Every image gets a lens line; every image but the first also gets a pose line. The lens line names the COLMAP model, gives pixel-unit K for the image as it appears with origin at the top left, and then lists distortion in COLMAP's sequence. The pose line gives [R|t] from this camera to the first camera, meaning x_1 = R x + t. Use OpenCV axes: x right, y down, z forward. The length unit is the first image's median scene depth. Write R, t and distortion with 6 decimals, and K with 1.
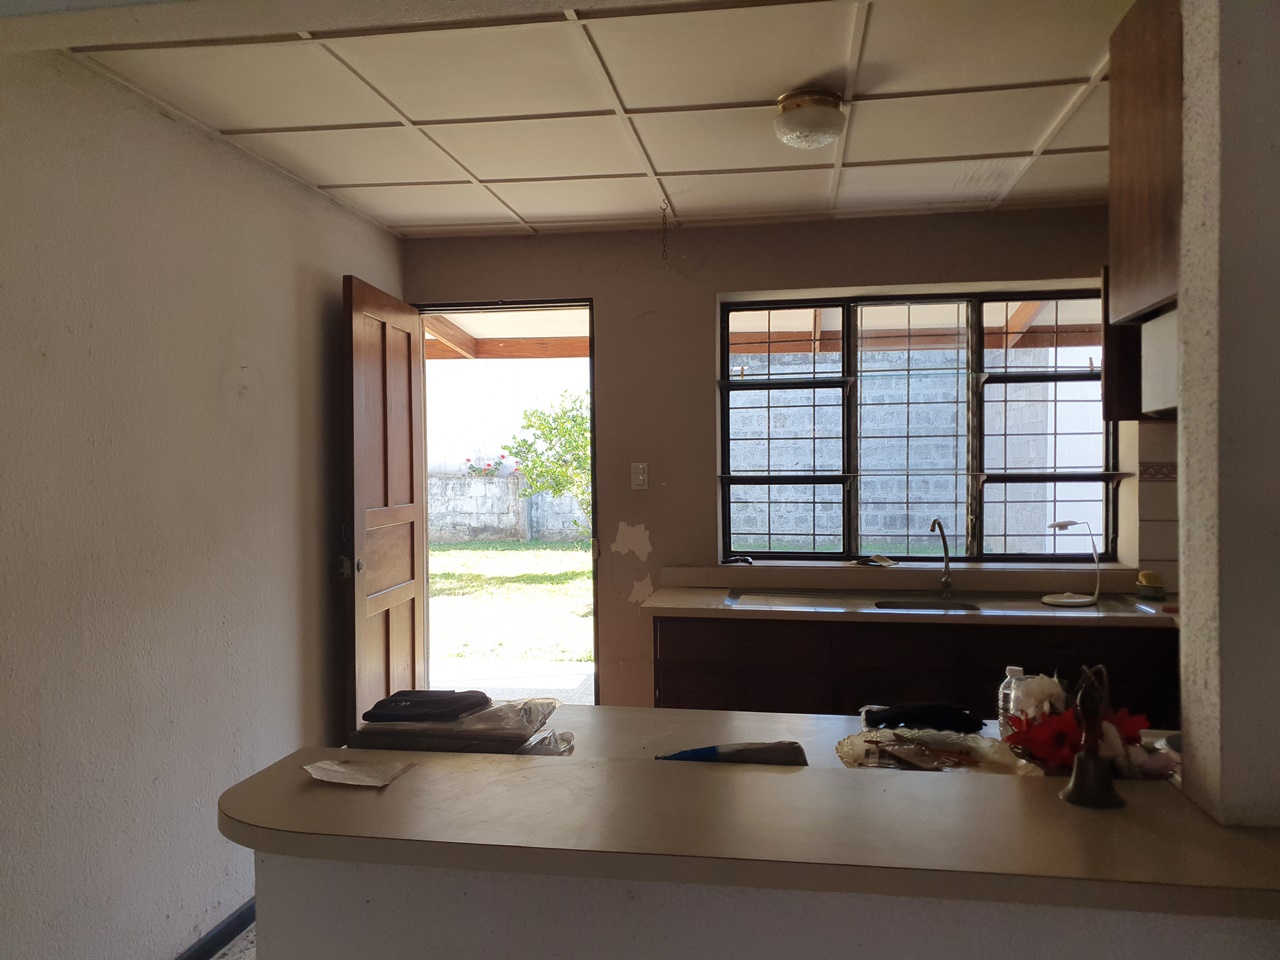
lens RADIAL K [[1009.8, 0, 610.3], [0, 1009.8, 482.8], [0, 0, 1]] dist [0.086155, -0.124411]
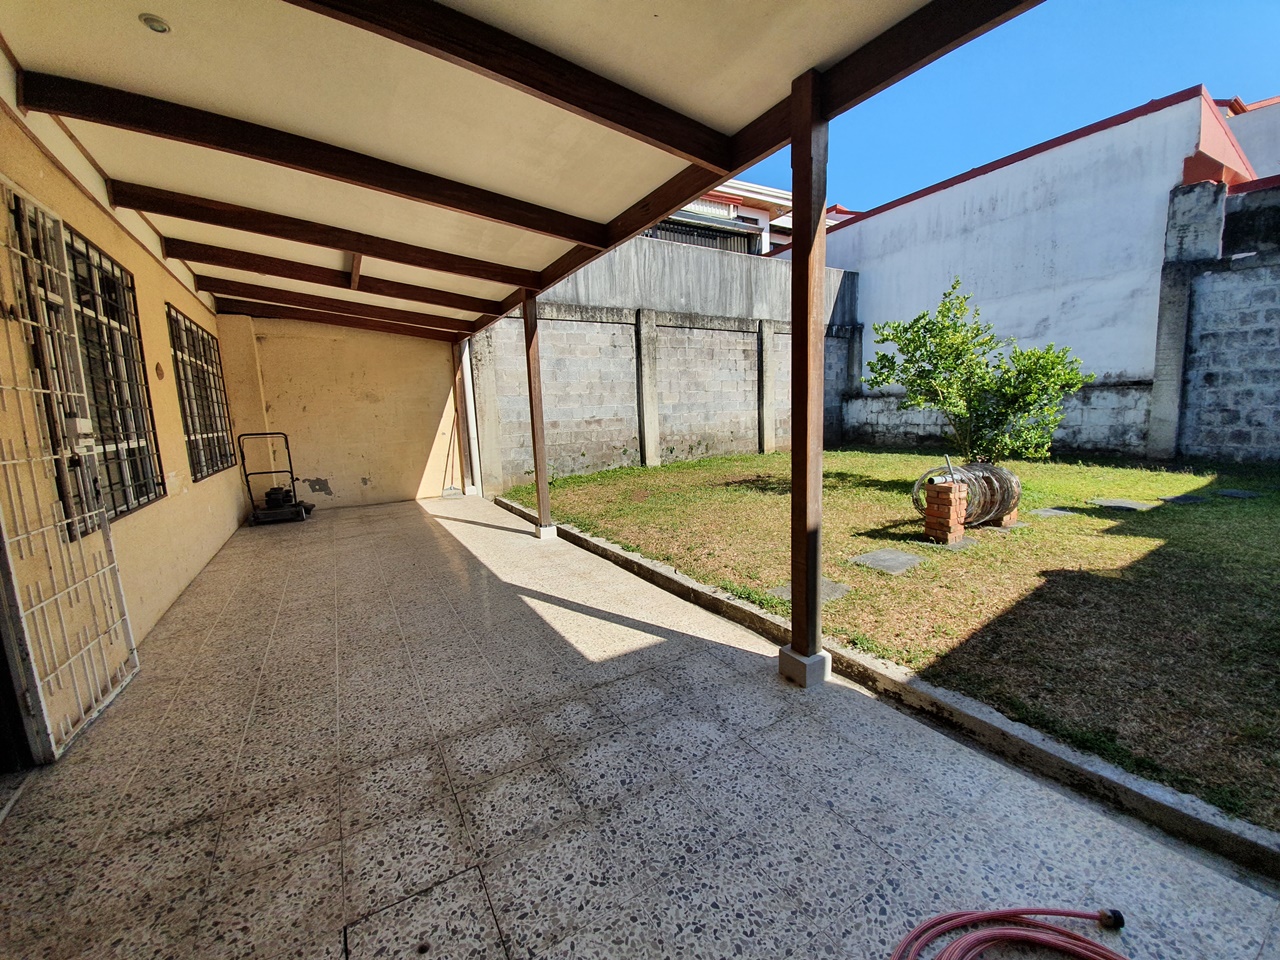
lens RADIAL K [[515.1, 0, 641.8], [0, 515.1, 488.3], [0, 0, 1]] dist [-0.015357, -0.007044]
pose [[0.669299, 0.092699, -0.737188, 0.401277], [0.022015, 0.989277, 0.144386, 0.034031], [0.742667, -0.112866, 0.660081, 1.185620]]
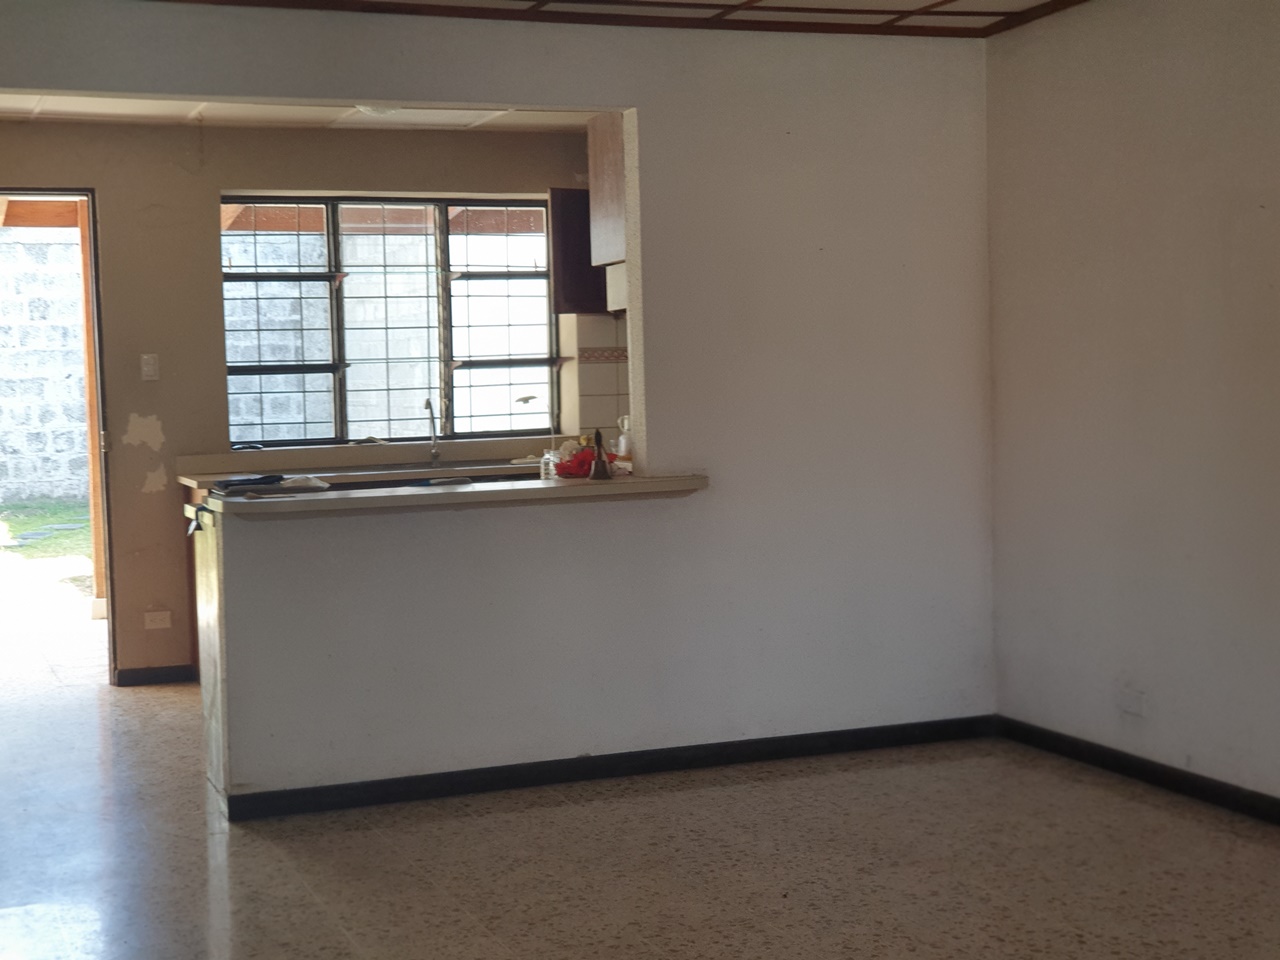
lens RADIAL K [[1933.3, 0, 598.8], [0, 1933.3, 453.3], [0, 0, 1]] dist [0.247731, -0.771715]
pose [[0.862456, -0.038665, 0.504652, -0.558585], [0.032177, 0.999249, 0.021569, 0.050210], [-0.505107, -0.002364, 0.863053, -0.891411]]
